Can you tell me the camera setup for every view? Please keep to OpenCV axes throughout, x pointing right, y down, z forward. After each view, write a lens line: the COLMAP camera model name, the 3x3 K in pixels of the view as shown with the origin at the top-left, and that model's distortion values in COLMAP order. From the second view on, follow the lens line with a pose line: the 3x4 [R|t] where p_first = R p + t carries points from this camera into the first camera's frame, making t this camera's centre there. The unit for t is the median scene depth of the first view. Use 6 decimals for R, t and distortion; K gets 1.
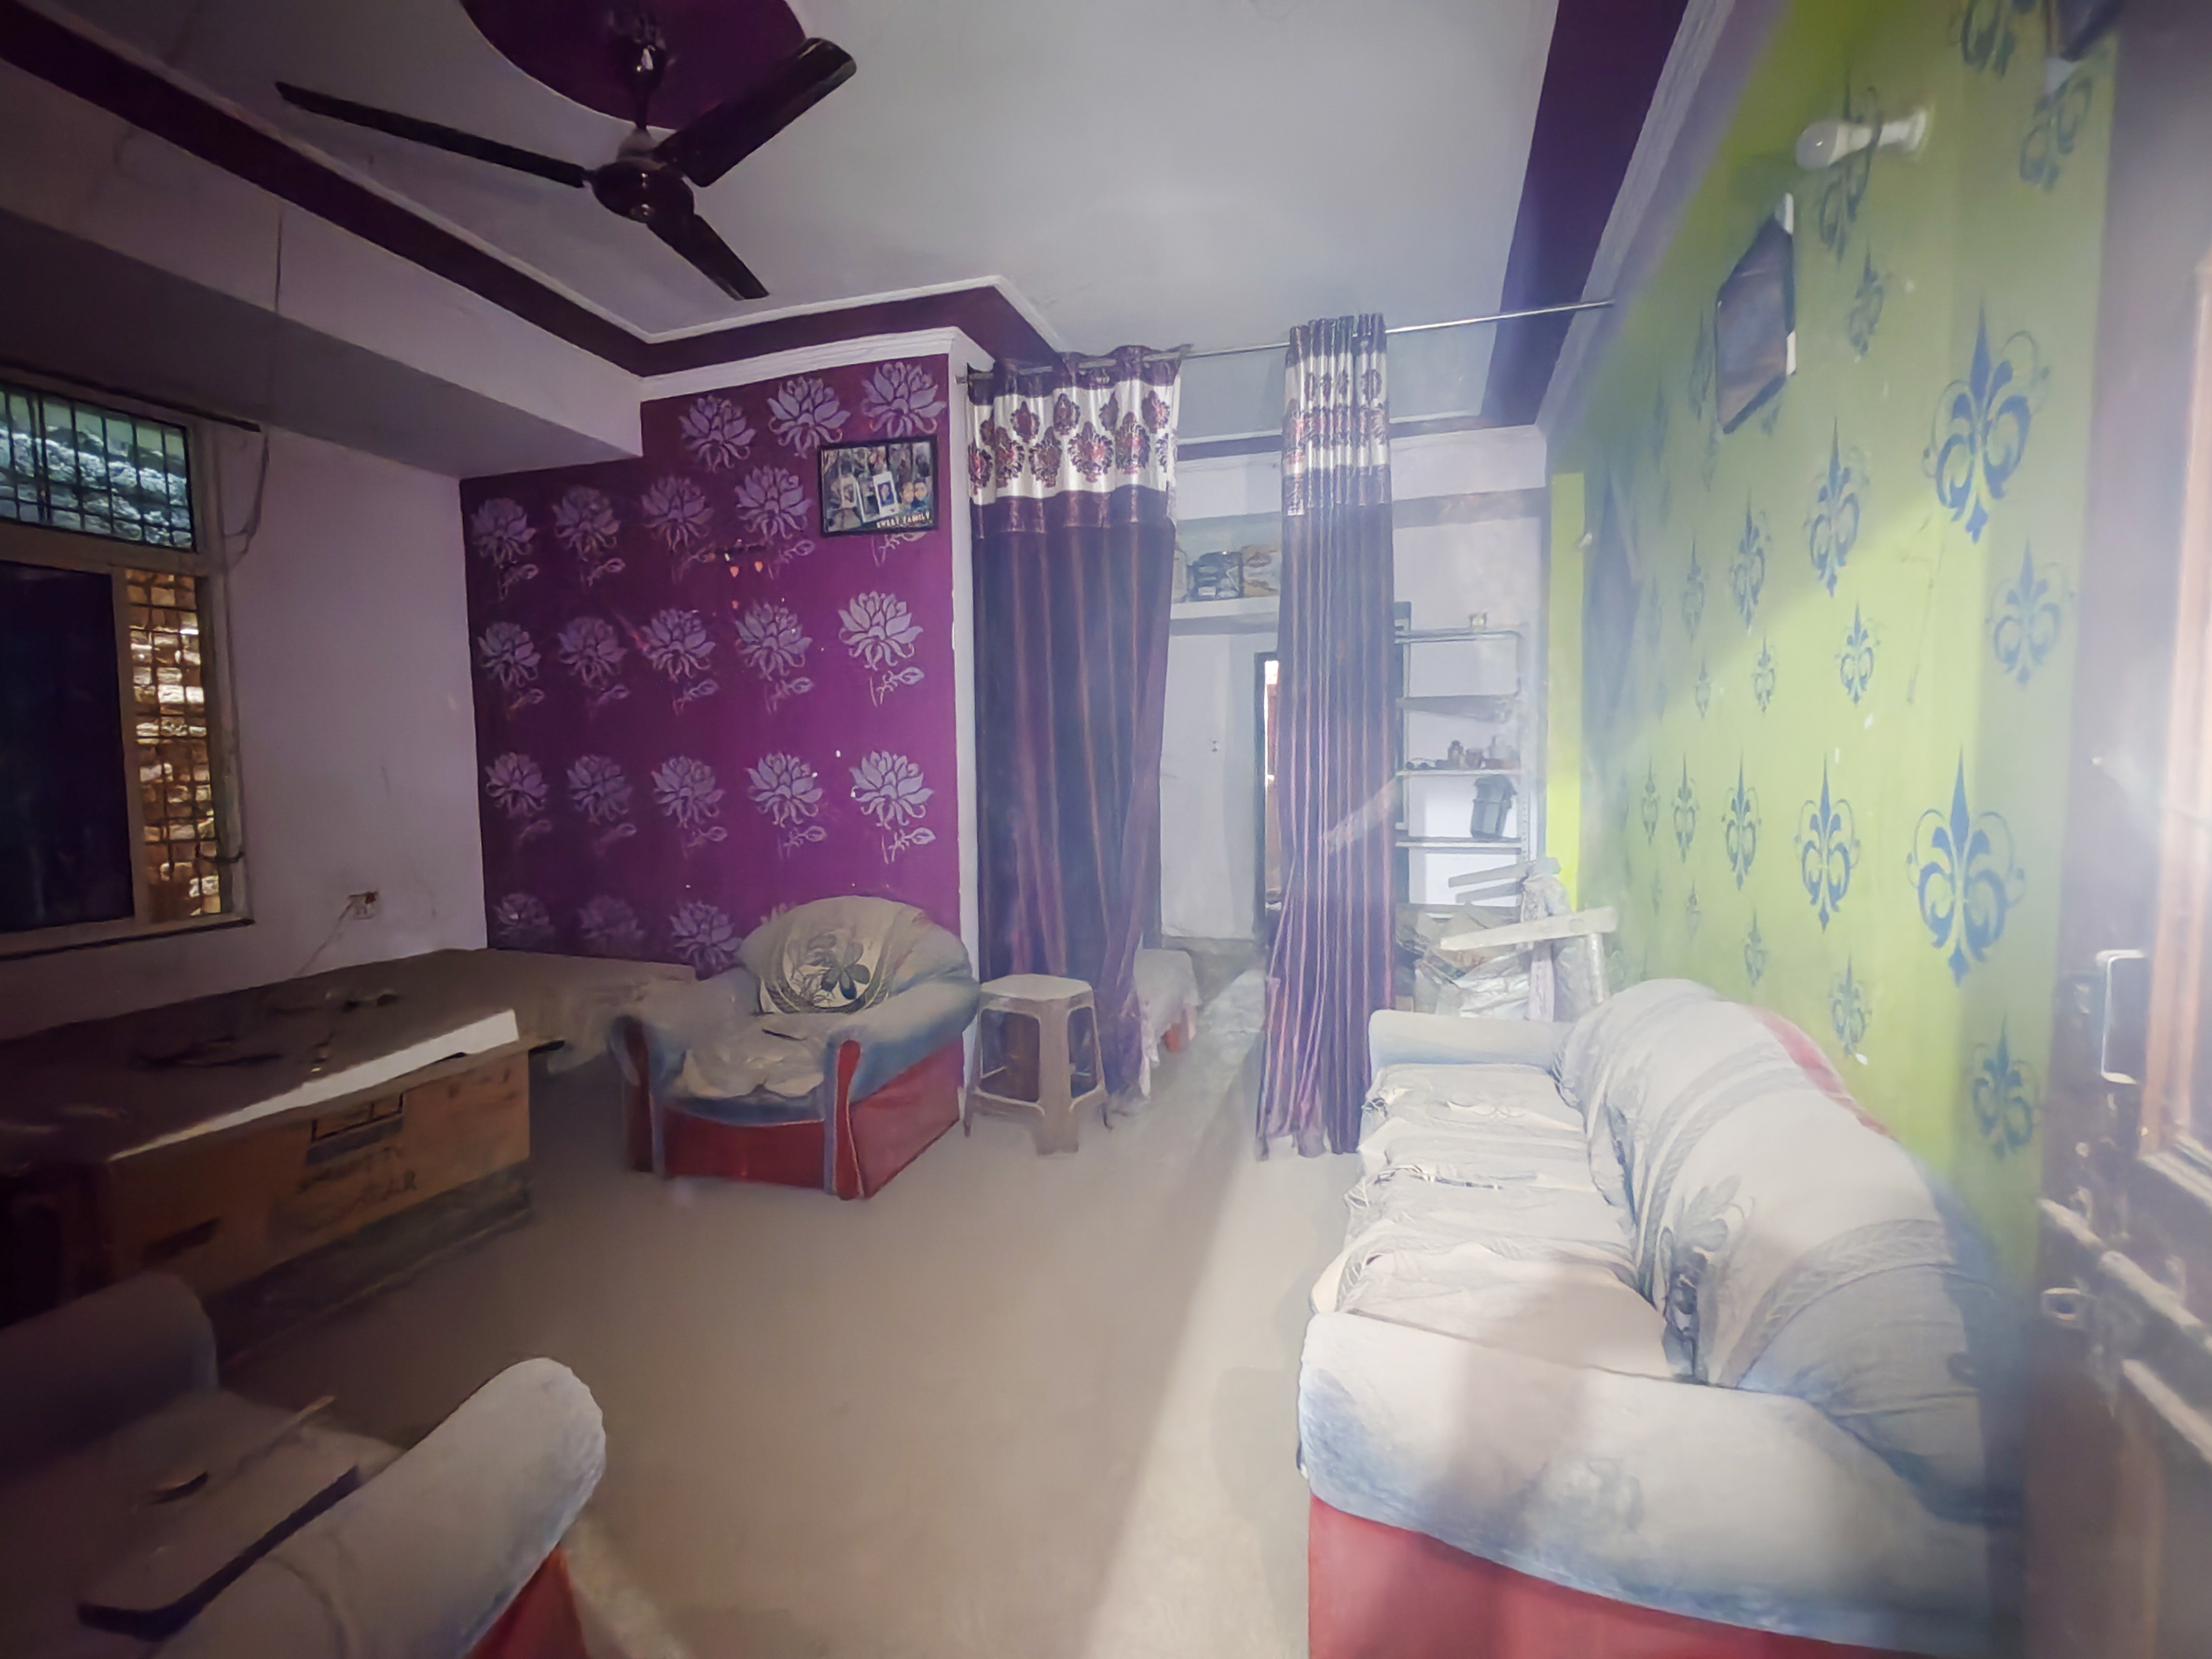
lens RADIAL K [[1013.4, 0, 1110.2], [0, 1013.4, 835.1], [0, 0, 1]] dist [-0.000855, 0.001550]
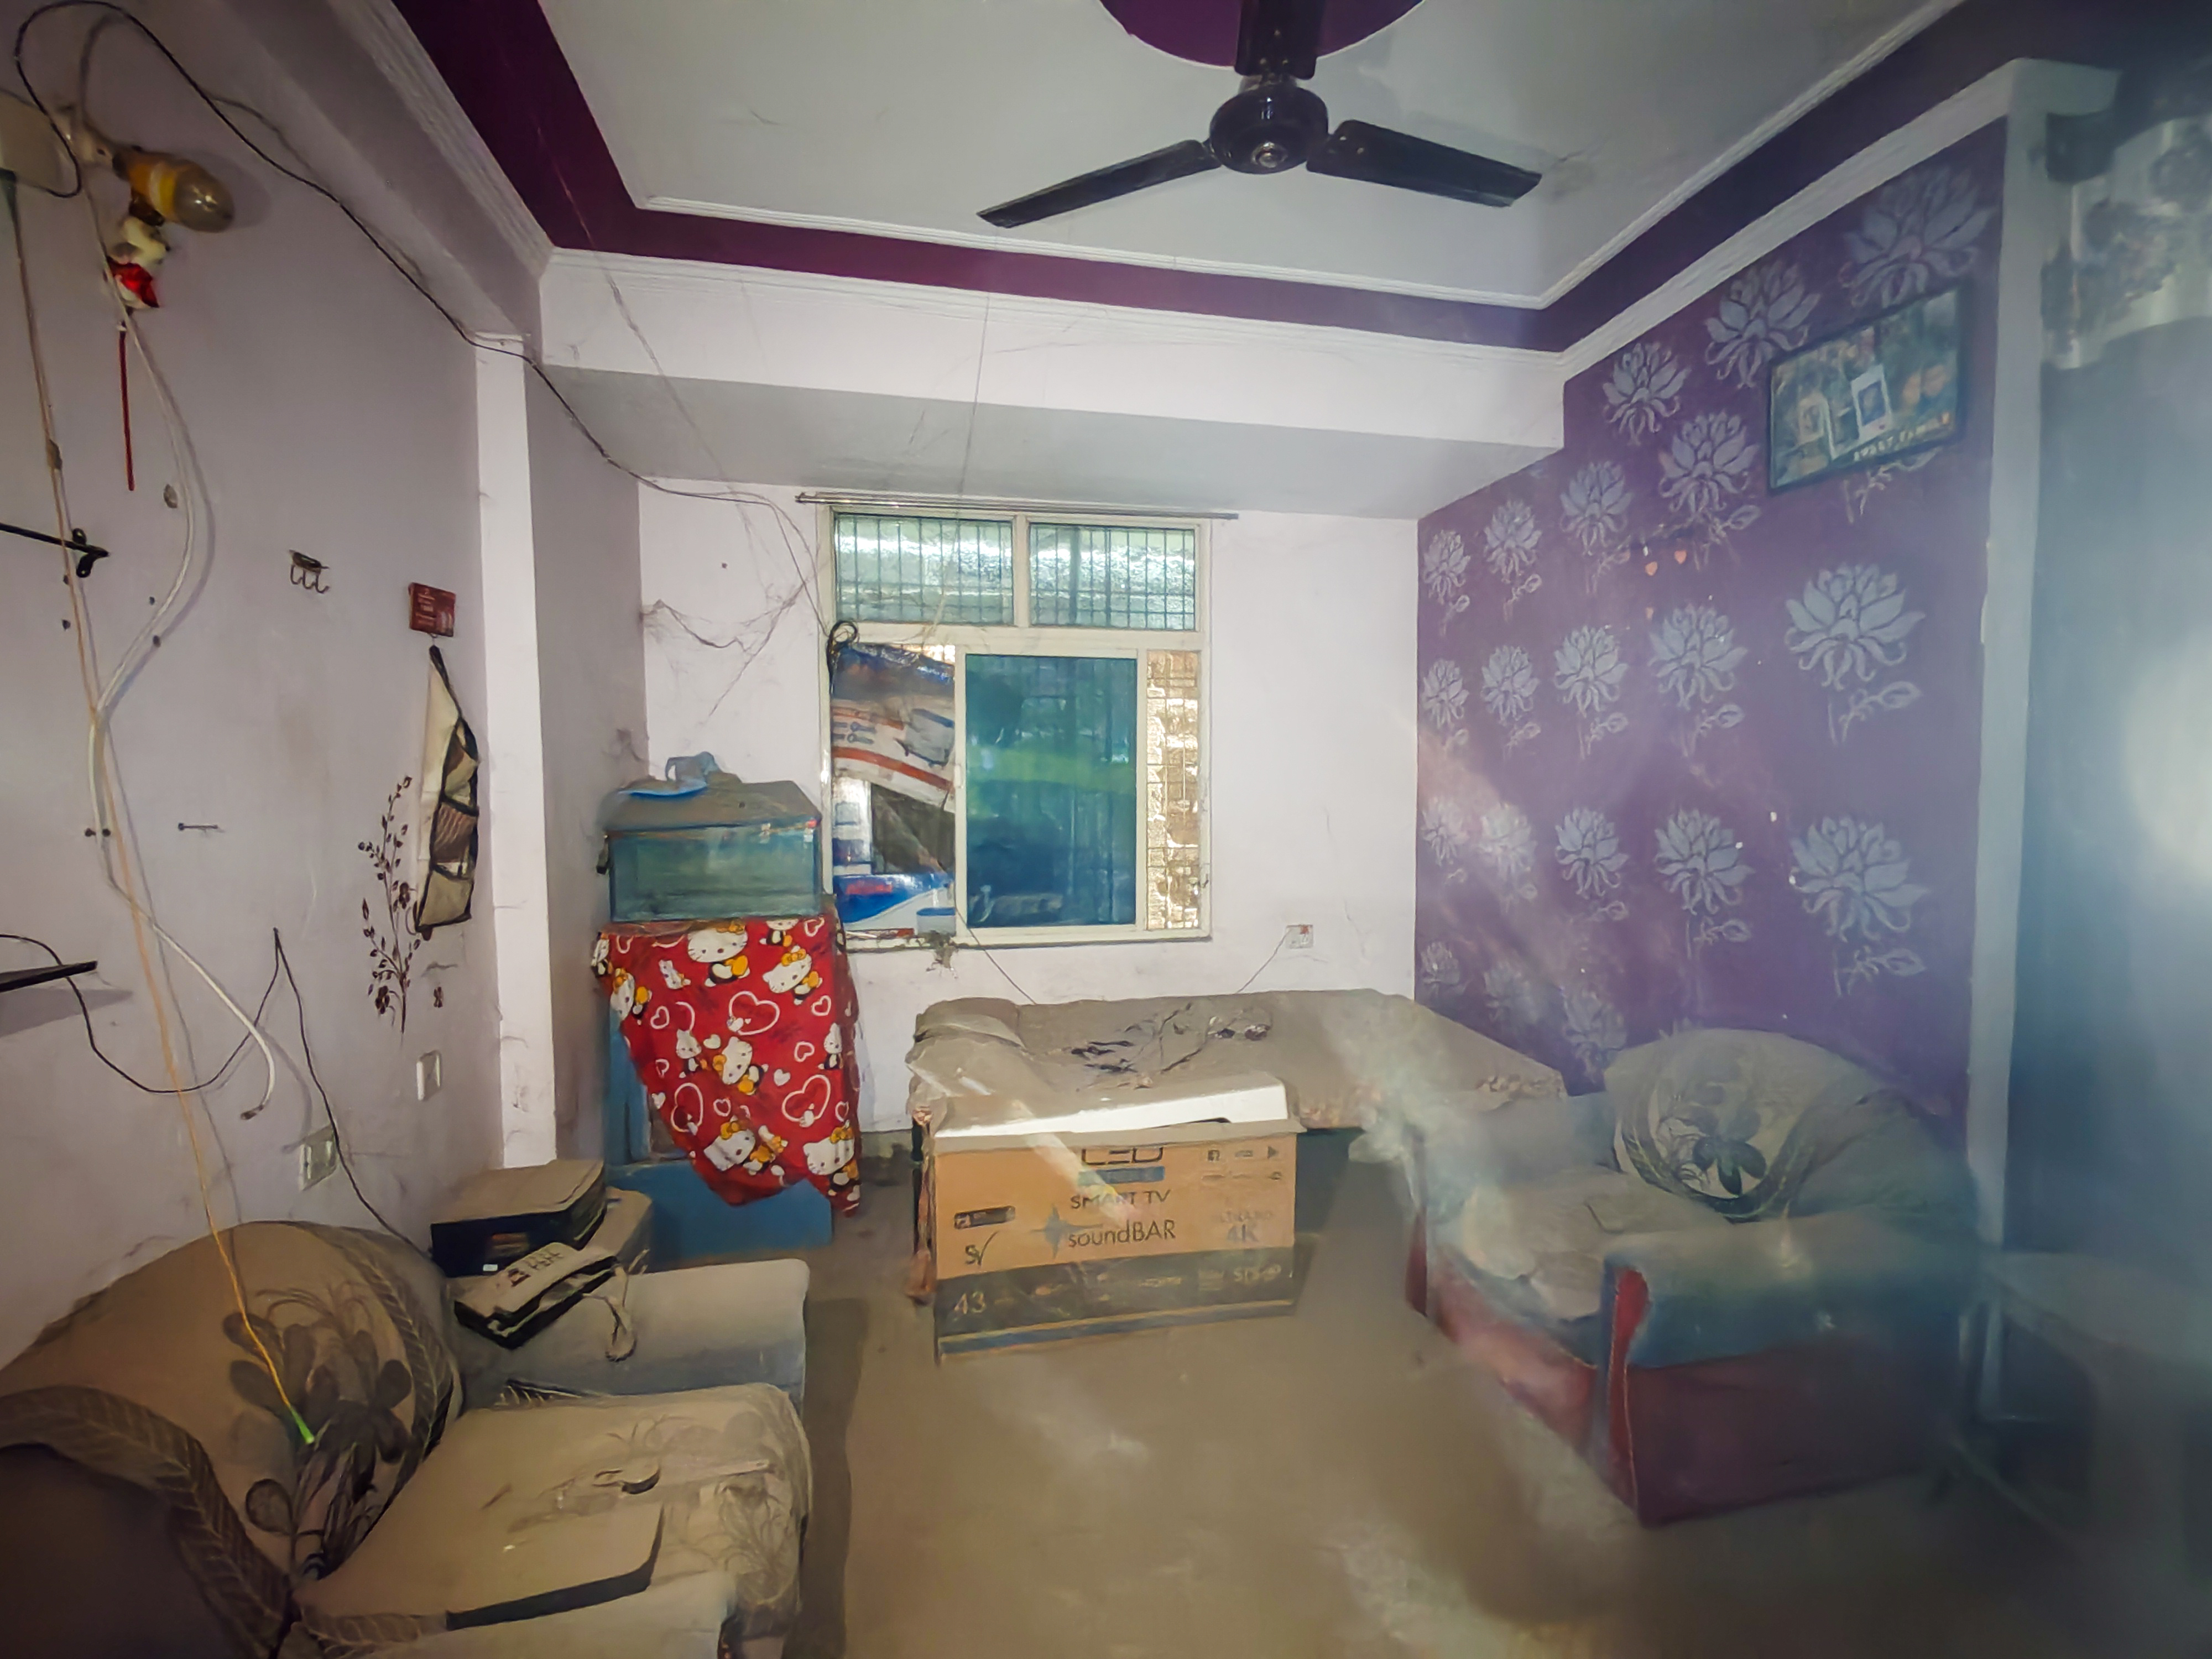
lens RADIAL K [[1013.4, 0, 1109.4], [0, 1013.4, 825.8], [0, 0, 1]] dist [-0.000855, 0.001550]
pose [[0.475236, 0.055614, -0.878099, 0.113892], [-0.071830, 0.997121, 0.024277, -0.061755], [0.876921, 0.051536, 0.477863, 0.310816]]
